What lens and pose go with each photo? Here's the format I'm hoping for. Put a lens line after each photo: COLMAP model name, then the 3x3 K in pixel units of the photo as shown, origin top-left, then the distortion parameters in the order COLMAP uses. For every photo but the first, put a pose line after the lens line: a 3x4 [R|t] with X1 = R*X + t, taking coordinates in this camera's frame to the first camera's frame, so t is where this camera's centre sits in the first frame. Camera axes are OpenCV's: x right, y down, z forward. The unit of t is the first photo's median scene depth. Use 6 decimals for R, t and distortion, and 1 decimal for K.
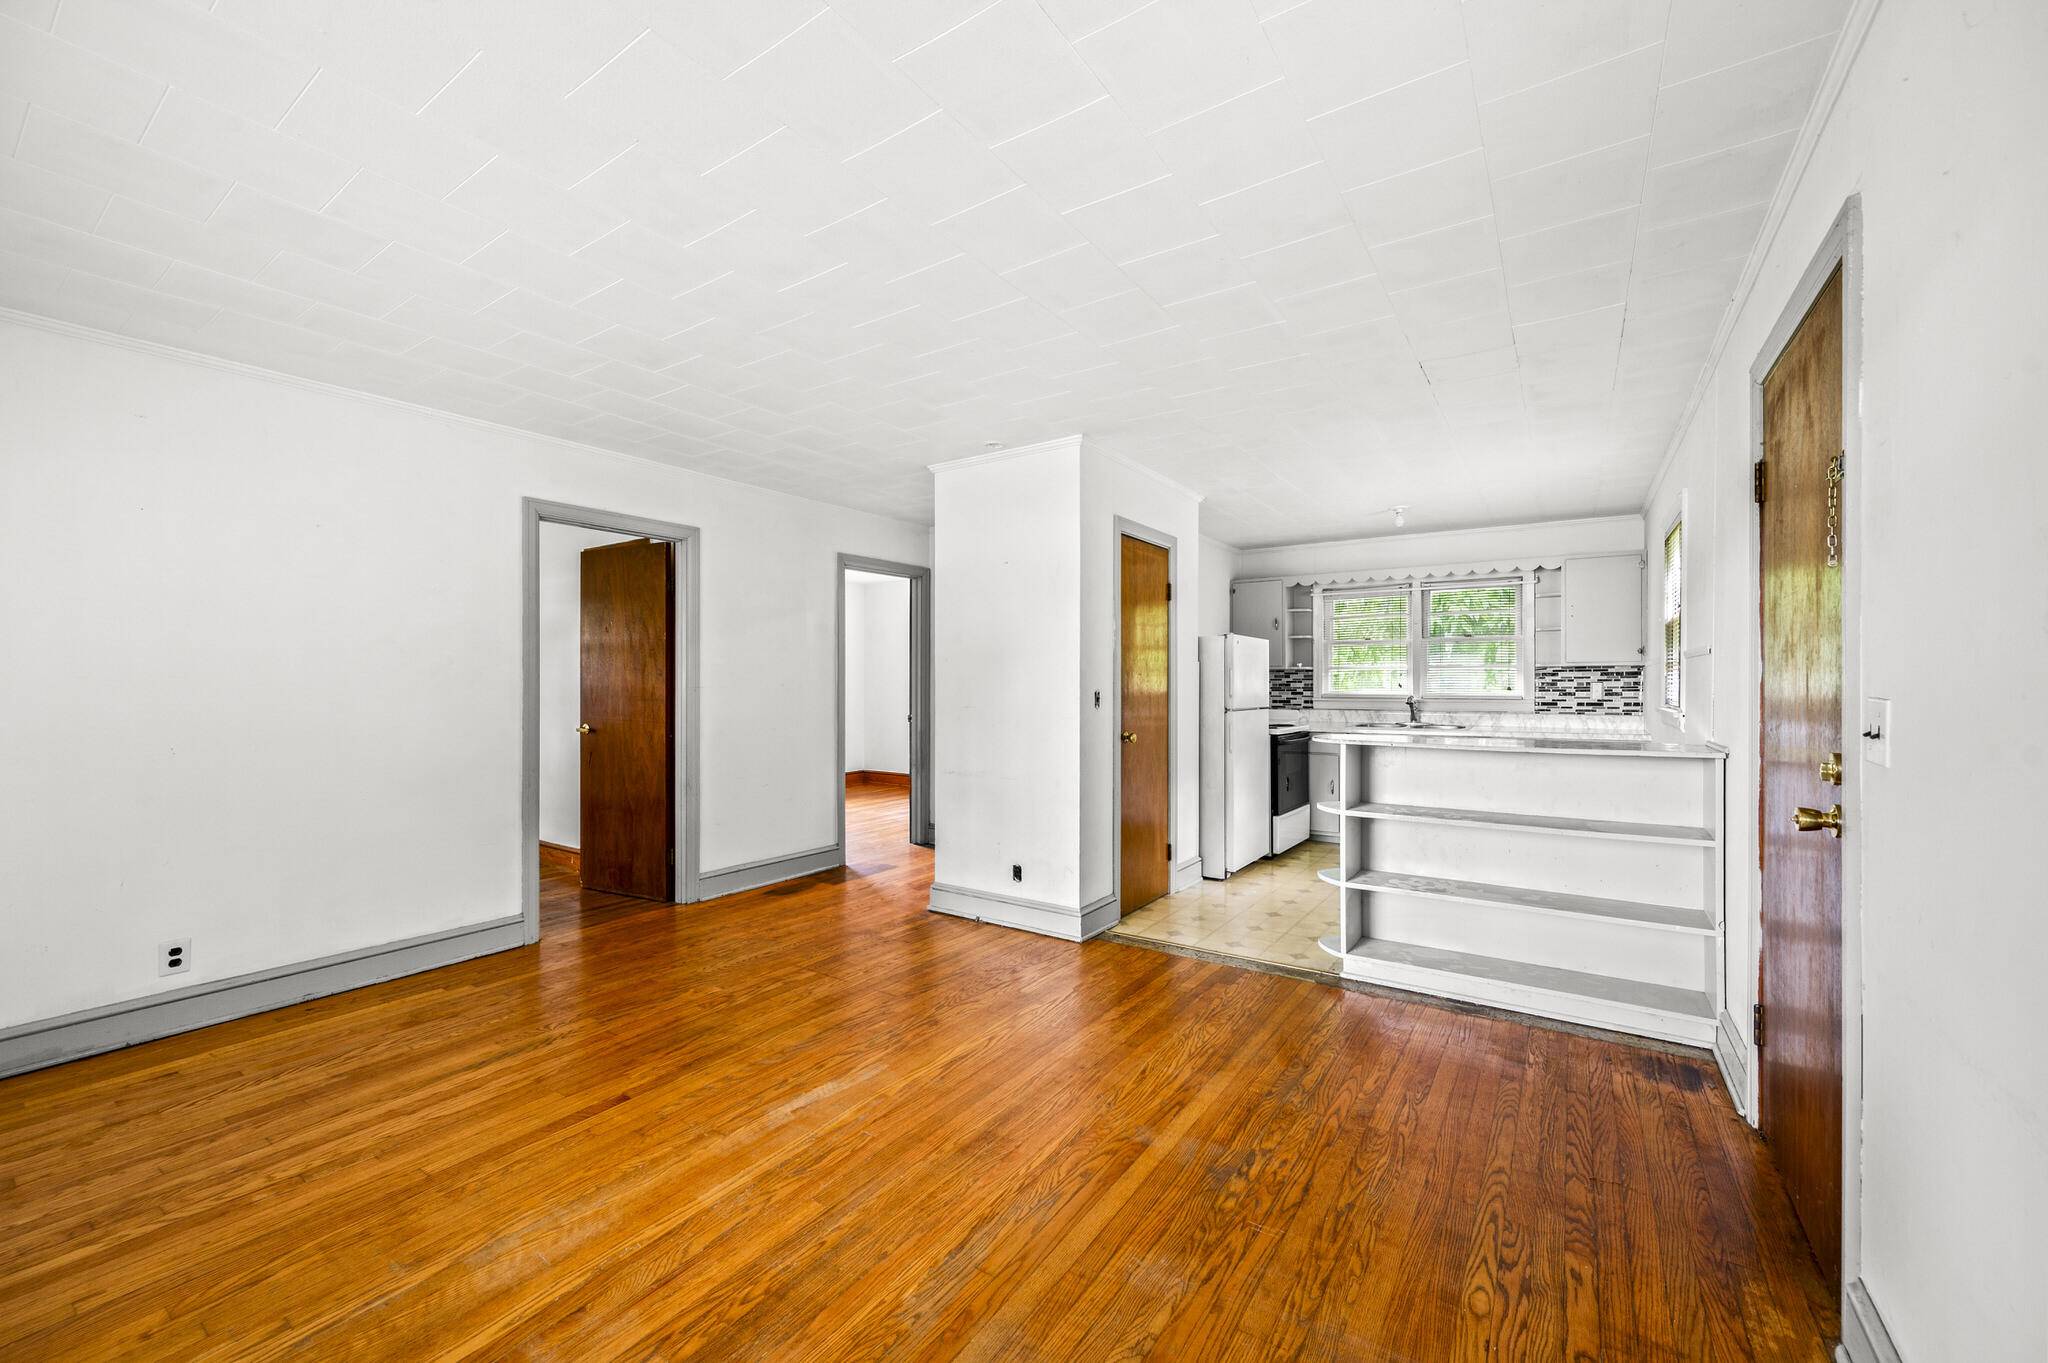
lens RADIAL K [[817.5, 0, 1037.5], [0, 817.5, 683.0], [0, 0, 1]] dist [-0.000279, -0.000164]
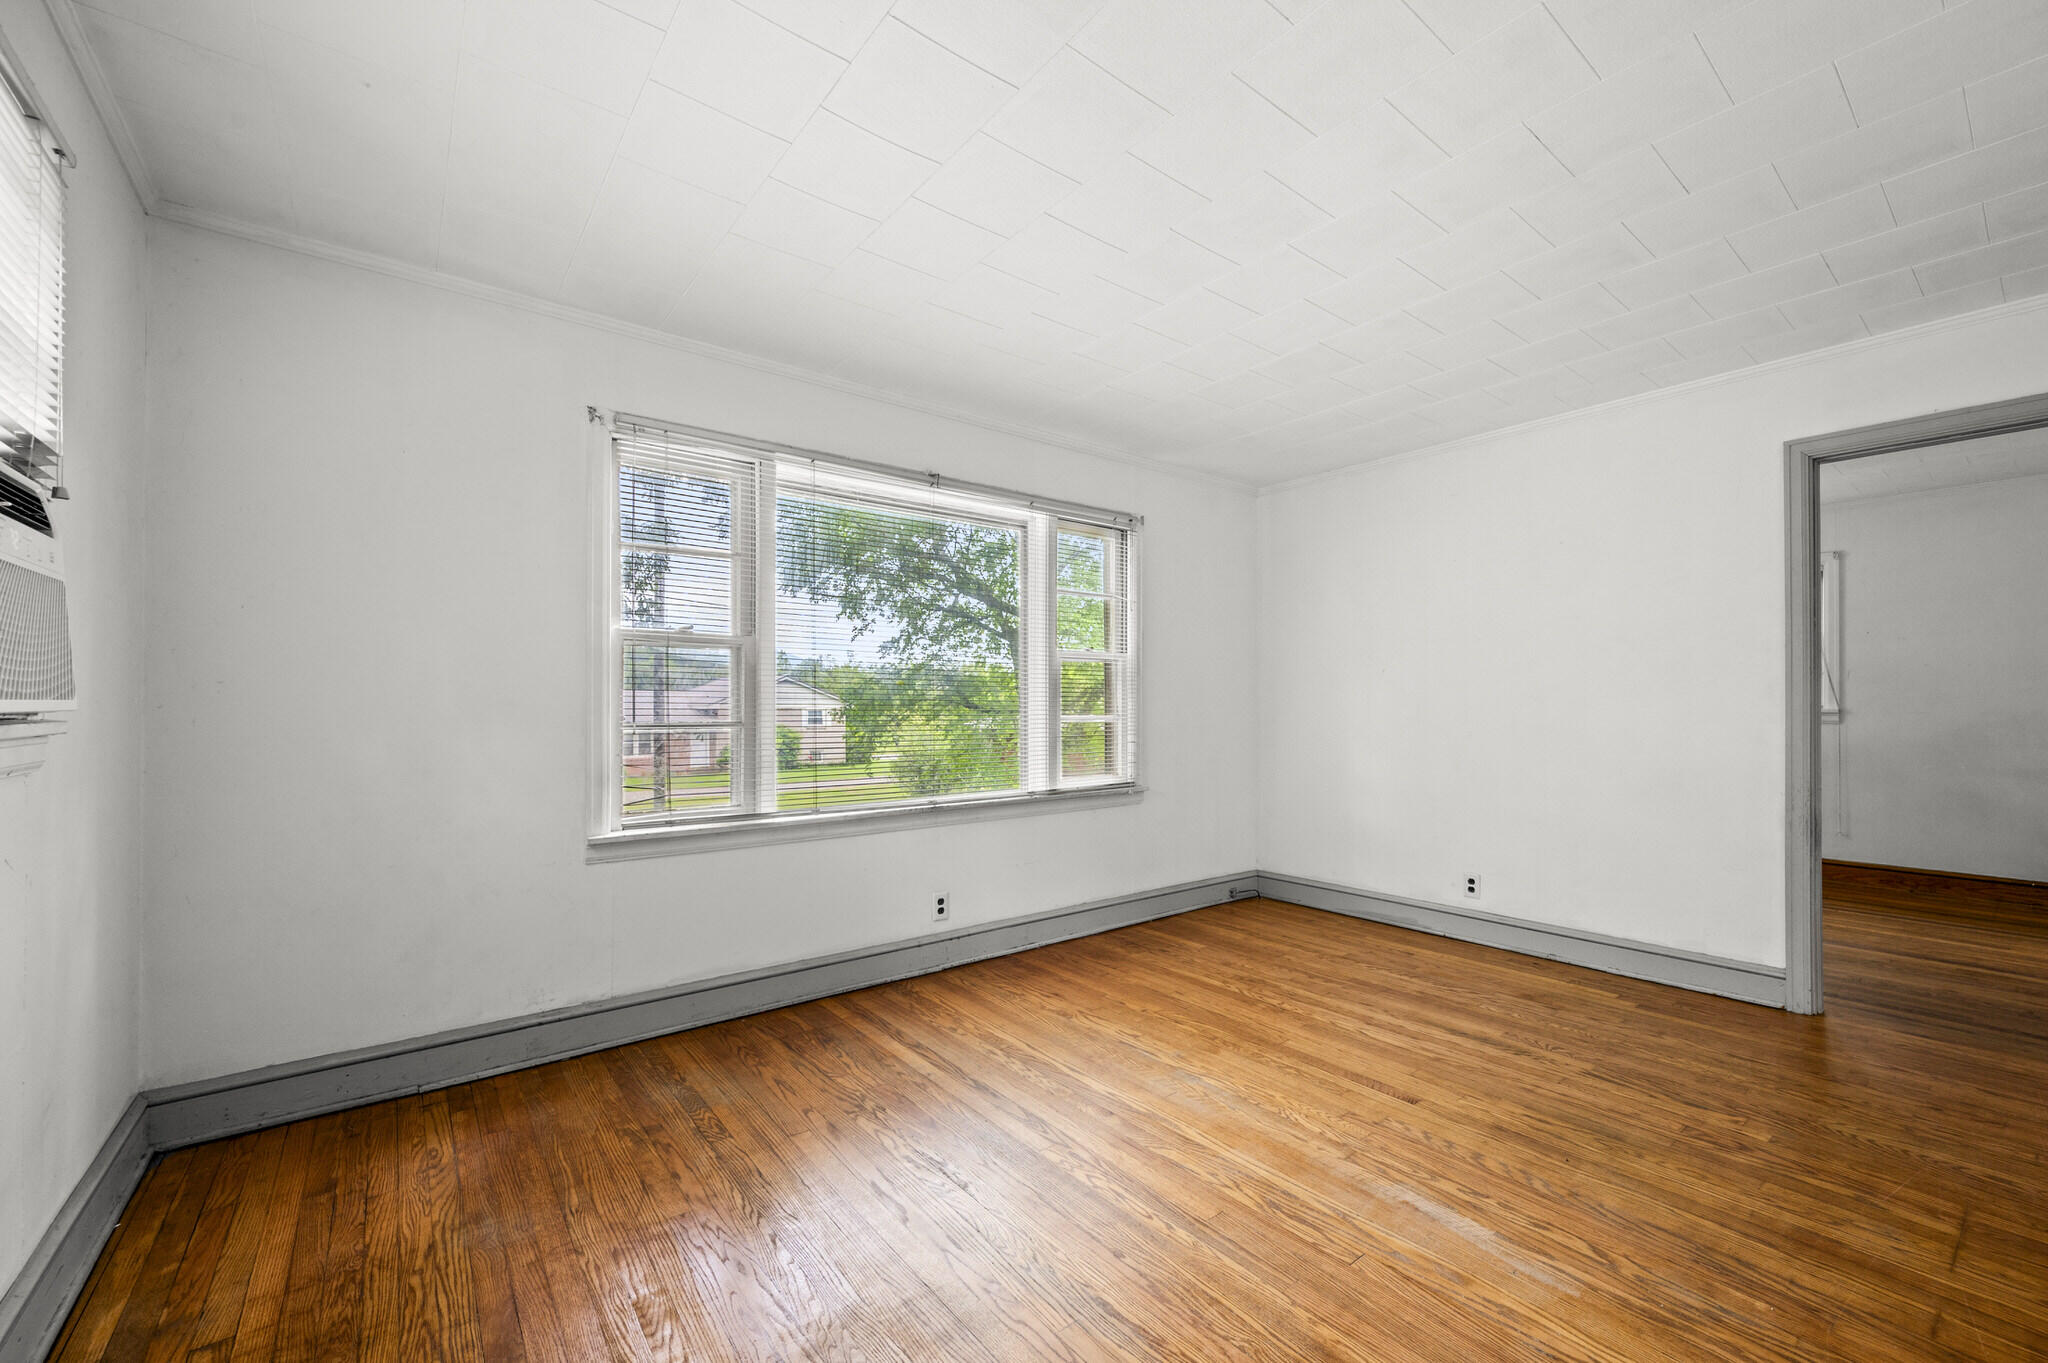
lens RADIAL K [[817.5, 0, 1037.5], [0, 817.5, 683.0], [0, 0, 1]] dist [-0.000279, -0.000164]
pose [[-0.309968, -0.022531, -0.950480, 0.456280], [-0.001863, 0.999732, -0.023090, 0.031468], [0.950745, -0.005386, -0.309927, 0.720083]]
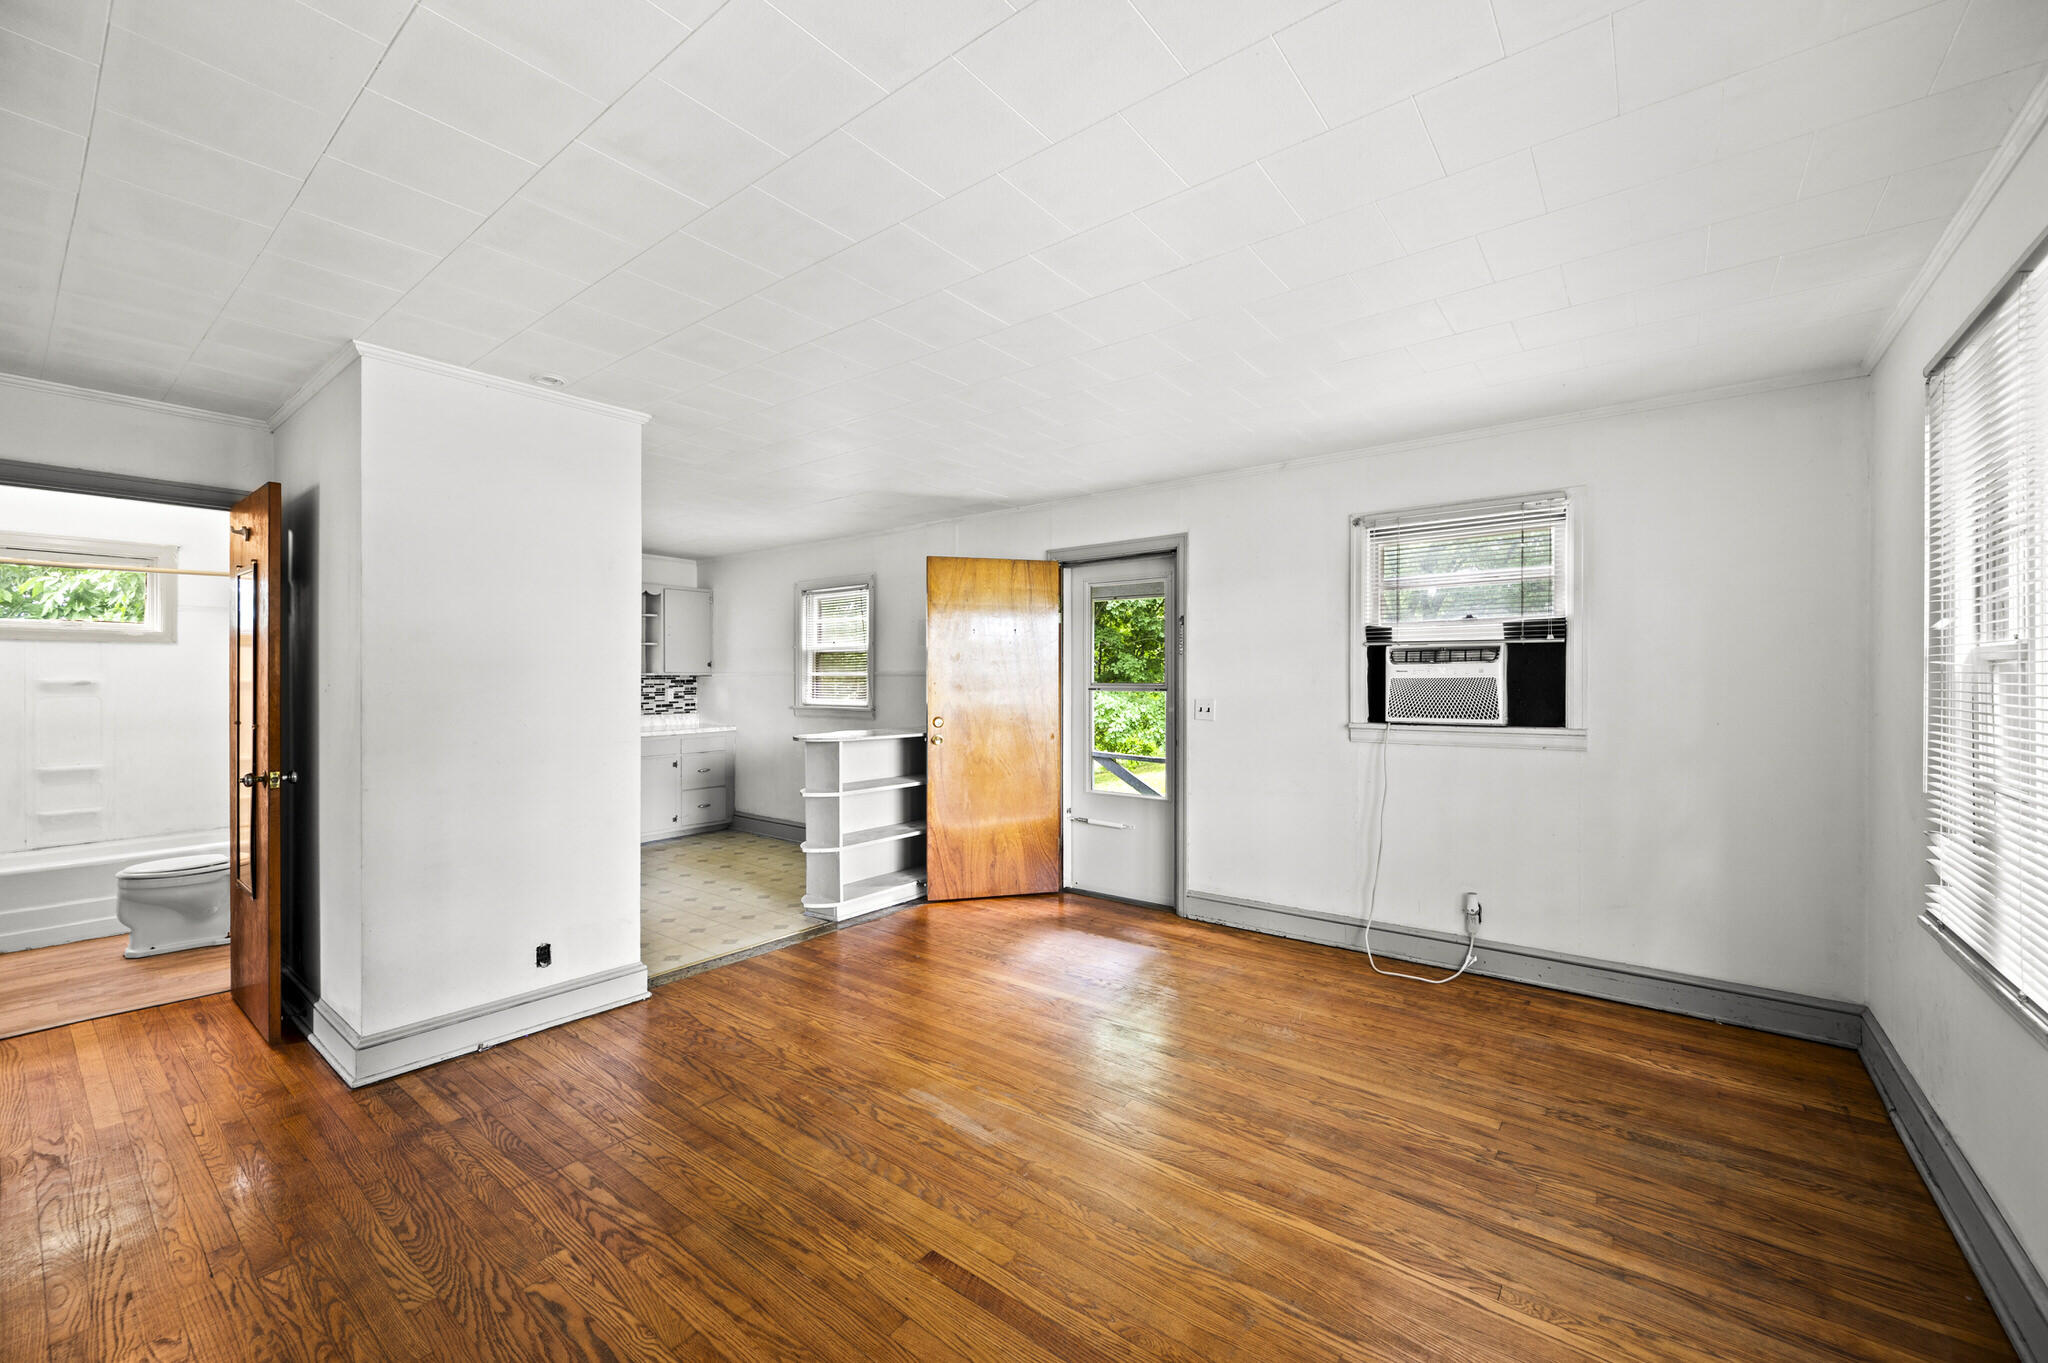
lens RADIAL K [[817.5, 0, 1037.5], [0, 817.5, 683.0], [0, 0, 1]] dist [-0.000279, -0.000164]
pose [[0.058152, -0.006583, 0.998286, -1.029755], [0.003933, 0.999972, 0.006365, -0.027659], [-0.998300, 0.003556, 0.058176, 0.697551]]
